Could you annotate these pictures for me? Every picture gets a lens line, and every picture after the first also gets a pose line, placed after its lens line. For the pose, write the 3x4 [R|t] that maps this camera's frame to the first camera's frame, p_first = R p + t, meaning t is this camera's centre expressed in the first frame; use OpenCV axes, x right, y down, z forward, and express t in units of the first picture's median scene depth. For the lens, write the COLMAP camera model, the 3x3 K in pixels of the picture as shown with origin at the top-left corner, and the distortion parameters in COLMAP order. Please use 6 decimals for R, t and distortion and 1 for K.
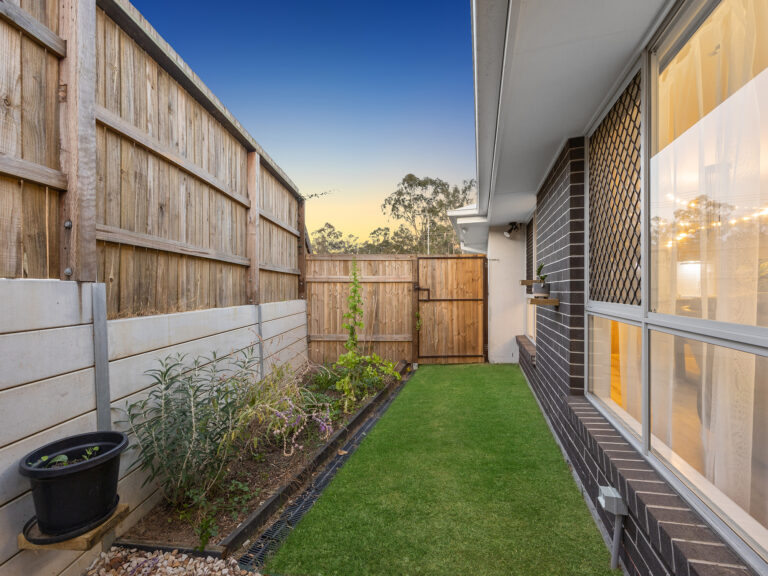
lens RADIAL K [[351.5, 0, 380.9], [0, 351.5, 289.6], [0, 0, 1]] dist [-0.003497, 0.000086]
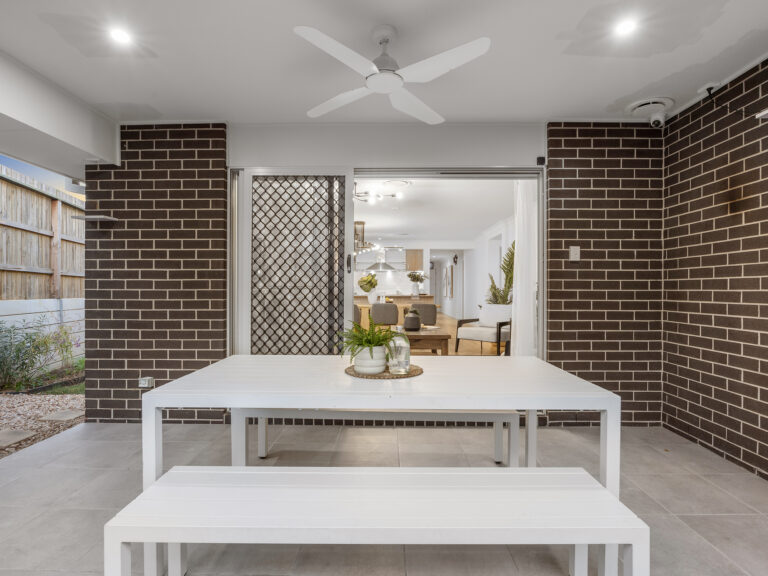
lens RADIAL K [[406.9, 0, 388.1], [0, 406.9, 289.4], [0, 0, 1]] dist [0.001783, 0.000712]
pose [[0.961771, 0.006583, 0.273774, 0.598534], [-0.006170, 0.999978, -0.002369, -0.002838], [-0.273784, 0.000589, 0.961791, -1.220348]]
